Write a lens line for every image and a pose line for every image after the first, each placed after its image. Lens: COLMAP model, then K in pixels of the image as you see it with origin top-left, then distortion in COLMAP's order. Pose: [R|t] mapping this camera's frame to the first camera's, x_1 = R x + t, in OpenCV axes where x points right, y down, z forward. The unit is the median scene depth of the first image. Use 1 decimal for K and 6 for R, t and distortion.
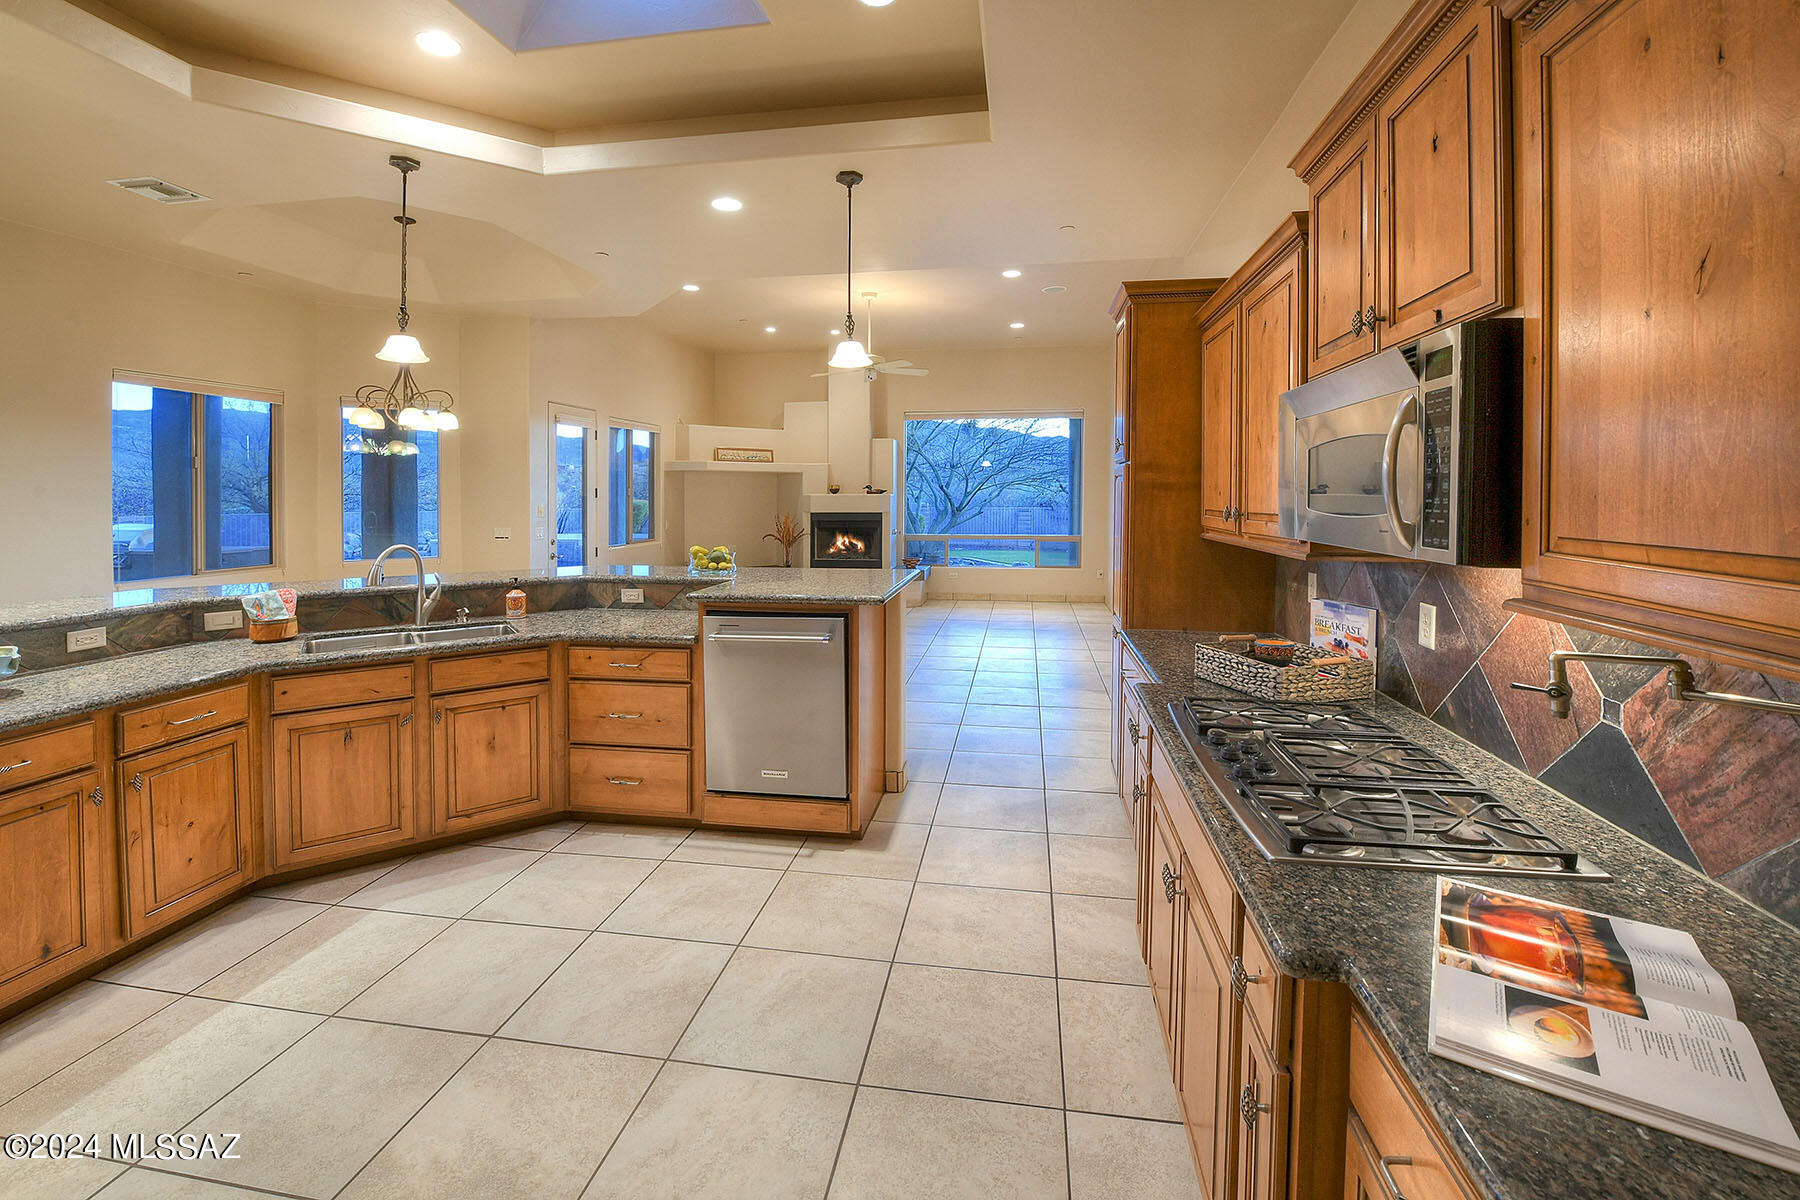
lens RADIAL K [[754.2, 0, 1003.7], [0, 754.2, 516.6], [0, 0, 1]] dist [-0.000612, -0.004108]
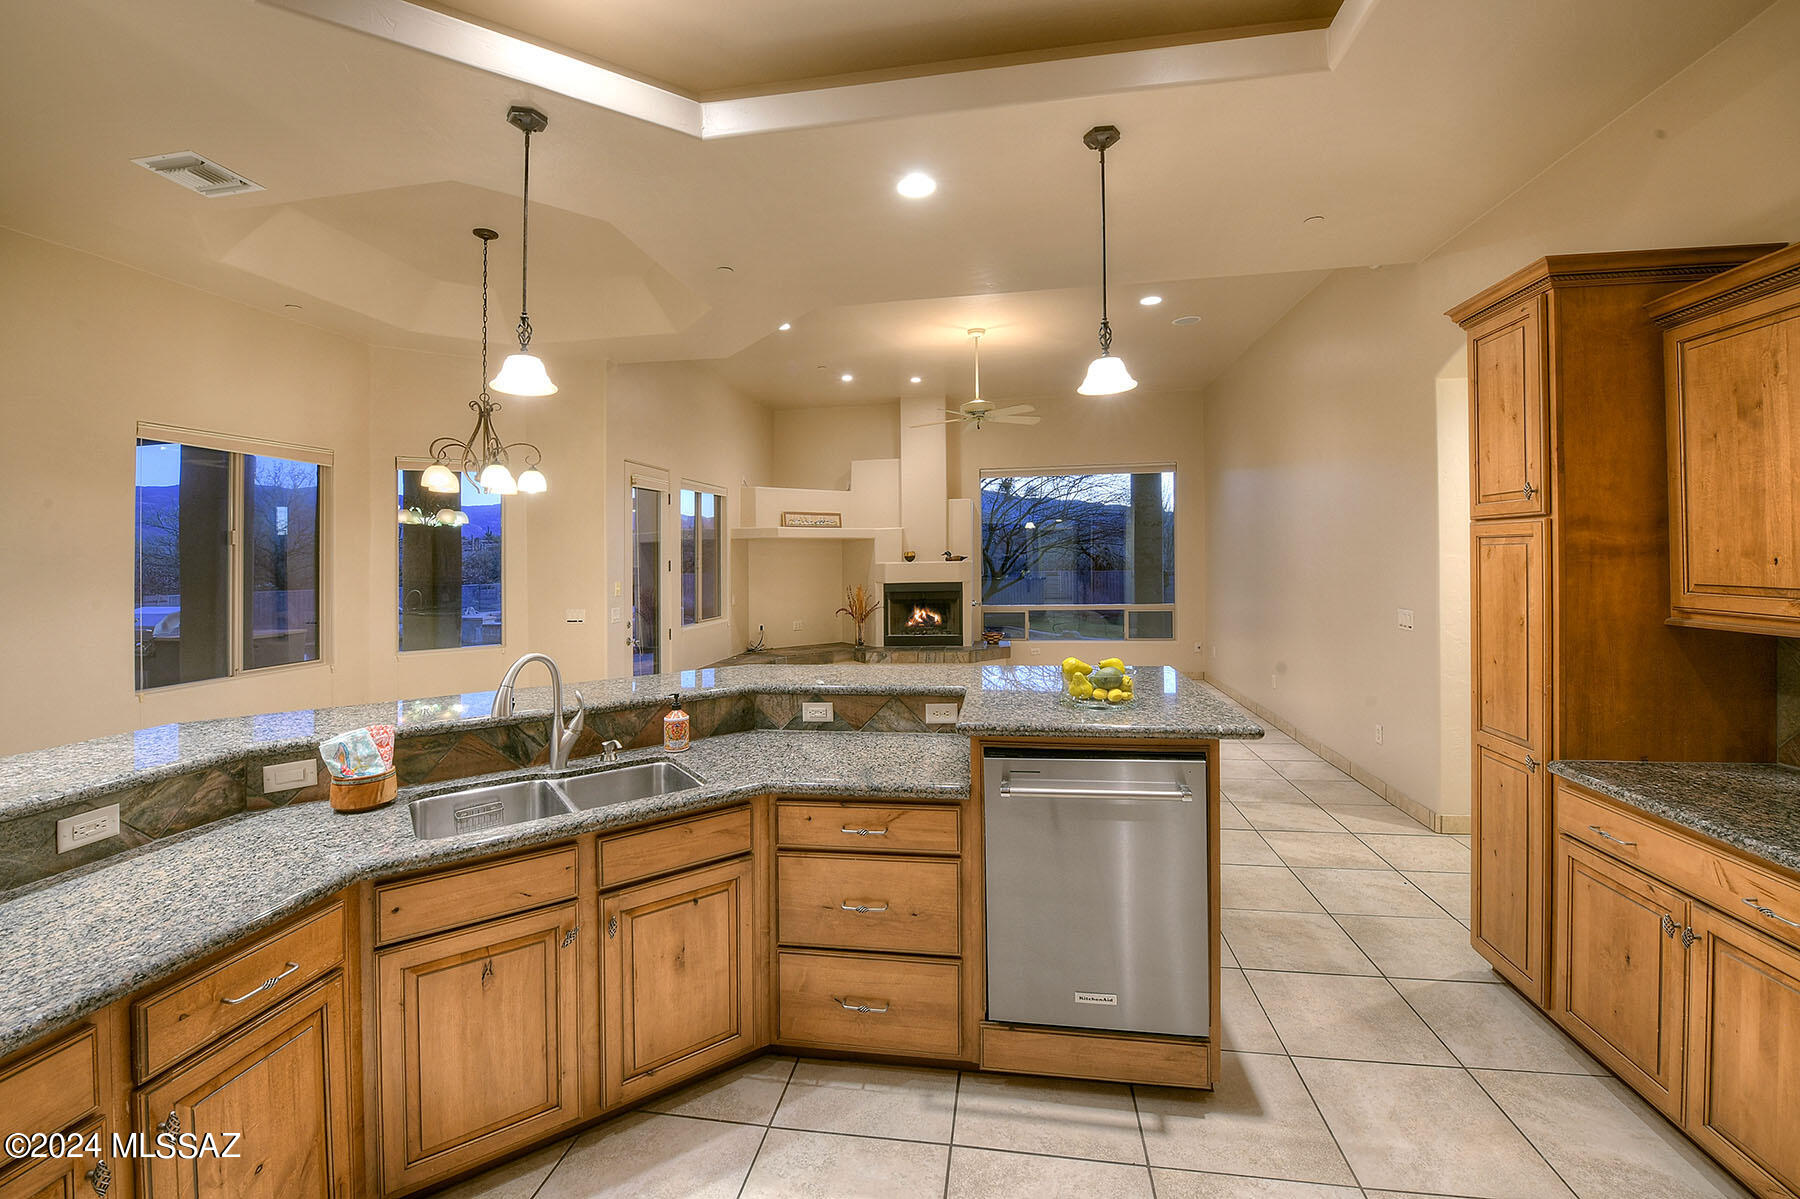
lens RADIAL K [[739.9, 0, 943.0], [0, 739.9, 560.5], [0, 0, 1]] dist [-0.008399, -0.003206]
pose [[0.999159, -0.014705, -0.038267, -0.403468], [0.013753, 0.999592, -0.025032, -0.024788], [0.038620, 0.024484, 0.998954, 0.342853]]
